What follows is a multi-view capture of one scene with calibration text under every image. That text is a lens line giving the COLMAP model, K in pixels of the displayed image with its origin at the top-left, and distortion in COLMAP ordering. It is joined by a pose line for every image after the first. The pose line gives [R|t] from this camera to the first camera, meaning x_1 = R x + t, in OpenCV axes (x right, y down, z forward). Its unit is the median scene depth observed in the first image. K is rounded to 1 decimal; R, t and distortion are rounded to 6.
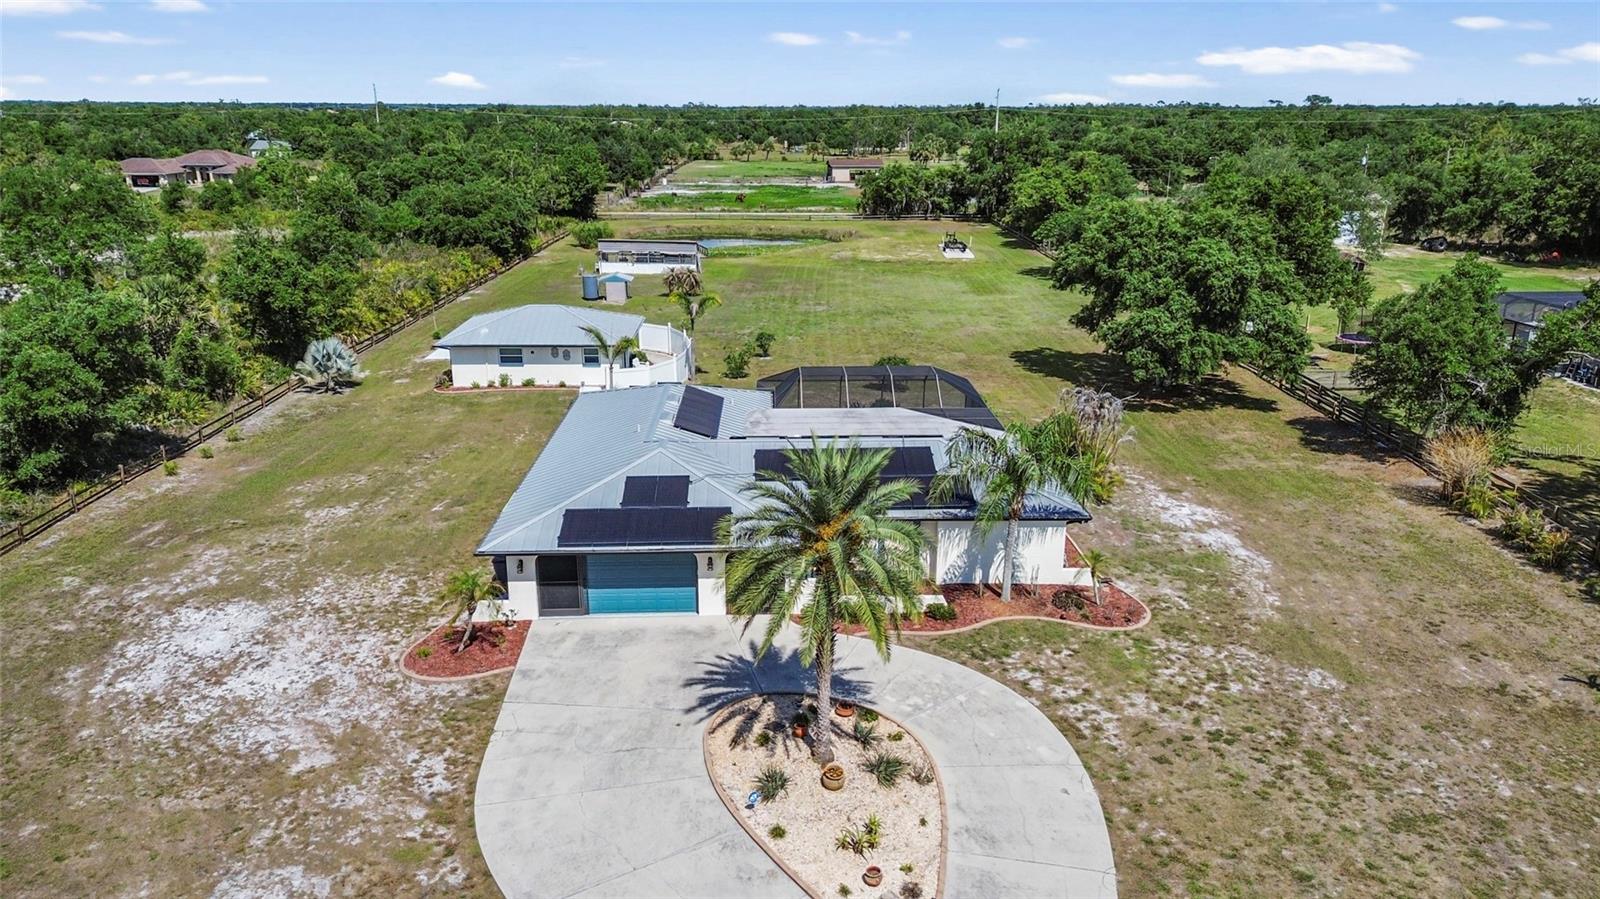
lens RADIAL K [[1131.6, 0, 804.8], [0, 1131.6, 442.2], [0, 0, 1]] dist [0.045273, -0.052751]
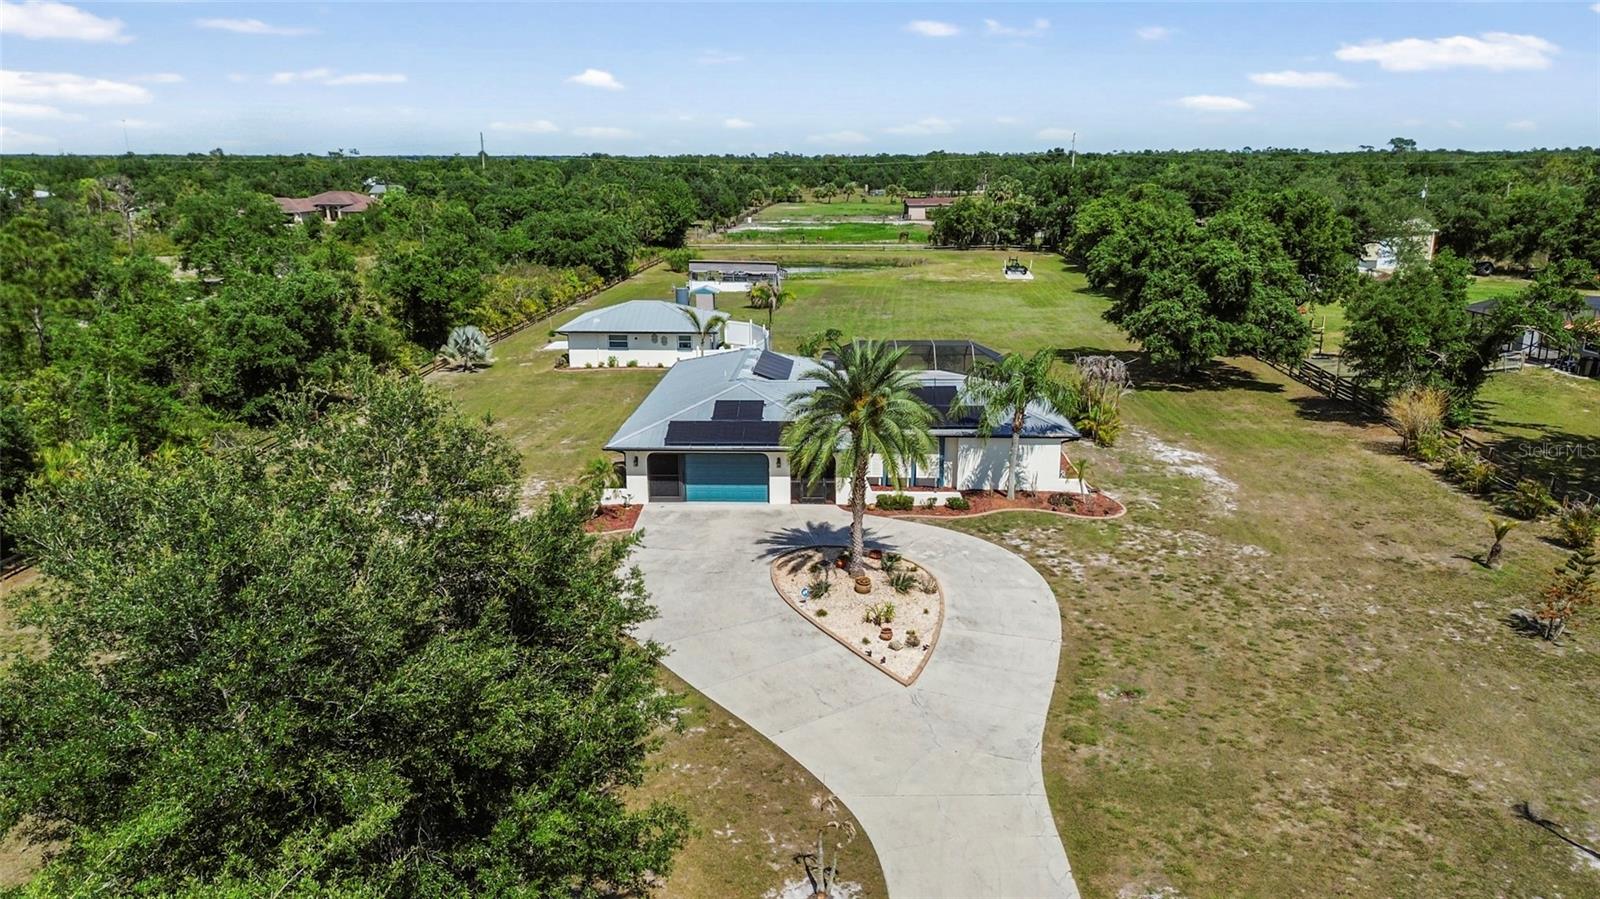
lens RADIAL K [[1131.6, 0, 803.9], [0, 1131.6, 448.7], [0, 0, 1]] dist [0.045273, -0.052751]
pose [[0.997347, 0.013026, -0.071613, 0.020473], [-0.015567, 0.999265, -0.035042, 0.074294], [0.071103, 0.036063, 0.996817, -0.159812]]
